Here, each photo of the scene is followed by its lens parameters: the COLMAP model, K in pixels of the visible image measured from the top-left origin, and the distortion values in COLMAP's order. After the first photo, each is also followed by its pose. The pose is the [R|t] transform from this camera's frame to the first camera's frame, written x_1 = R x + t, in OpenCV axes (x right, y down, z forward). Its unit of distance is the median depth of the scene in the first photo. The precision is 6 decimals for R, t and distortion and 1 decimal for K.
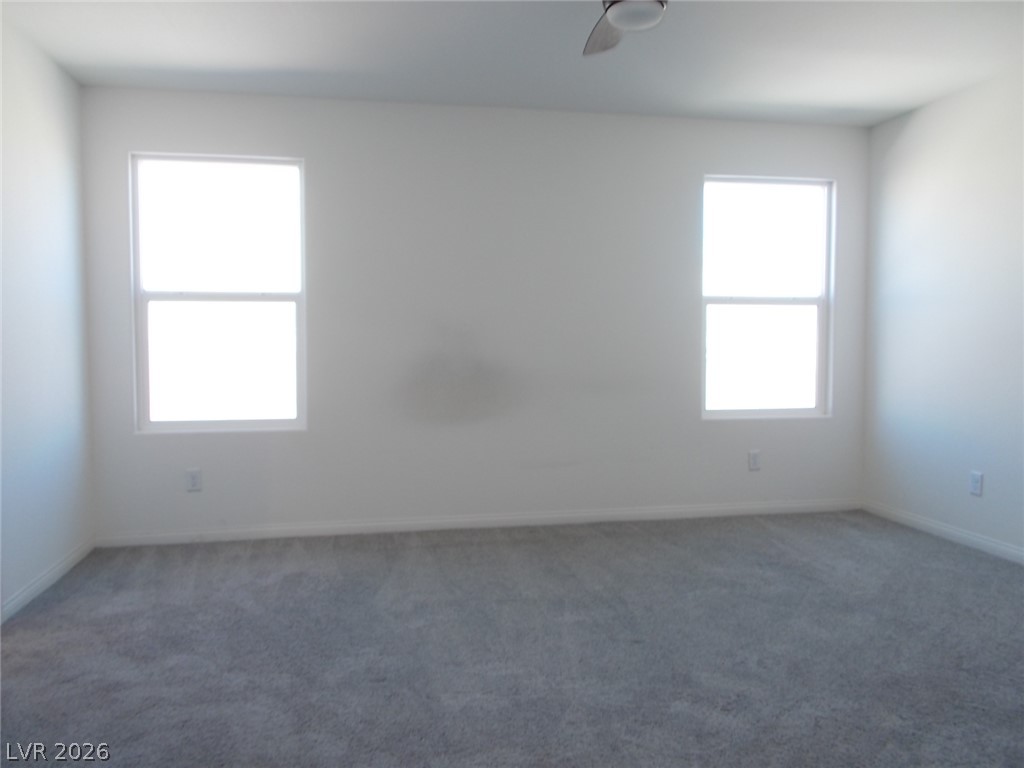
lens RADIAL K [[799.9, 0, 510.2], [0, 799.9, 378.3], [0, 0, 1]] dist [0.047614, -0.041385]
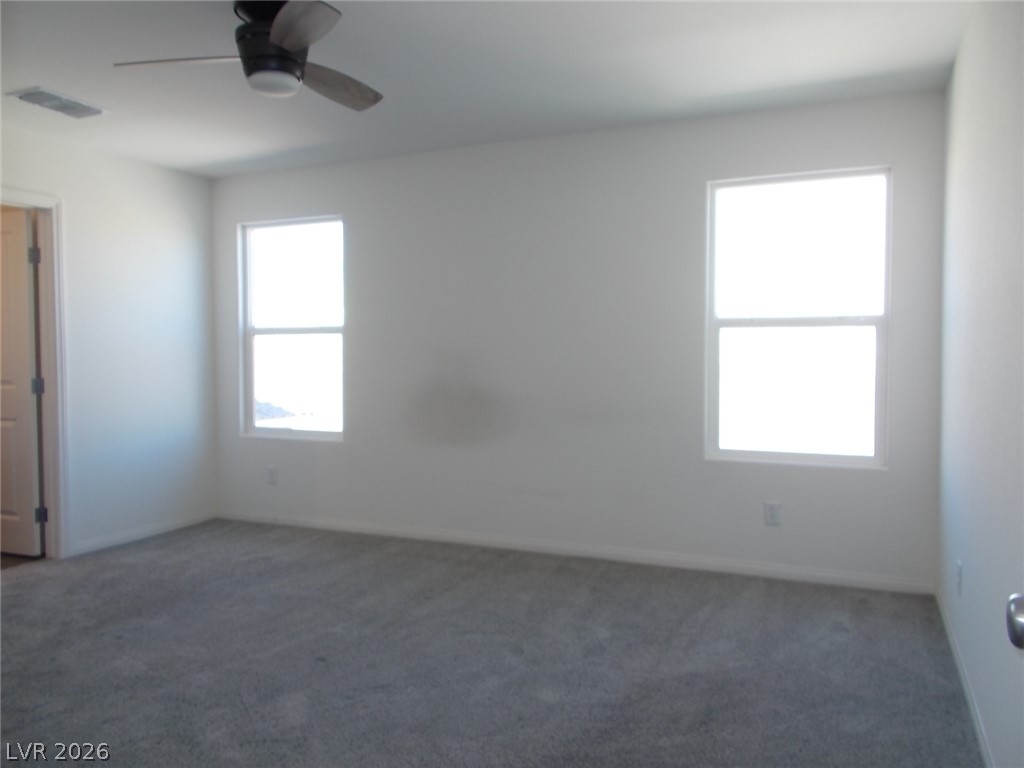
lens RADIAL K [[799.9, 0, 510.2], [0, 799.9, 378.3], [0, 0, 1]] dist [0.047614, -0.041385]
pose [[0.813035, 0.019167, -0.581900, 0.635809], [-0.027741, 0.999598, -0.005835, -0.028694], [0.581554, 0.020887, 0.813240, 0.176039]]
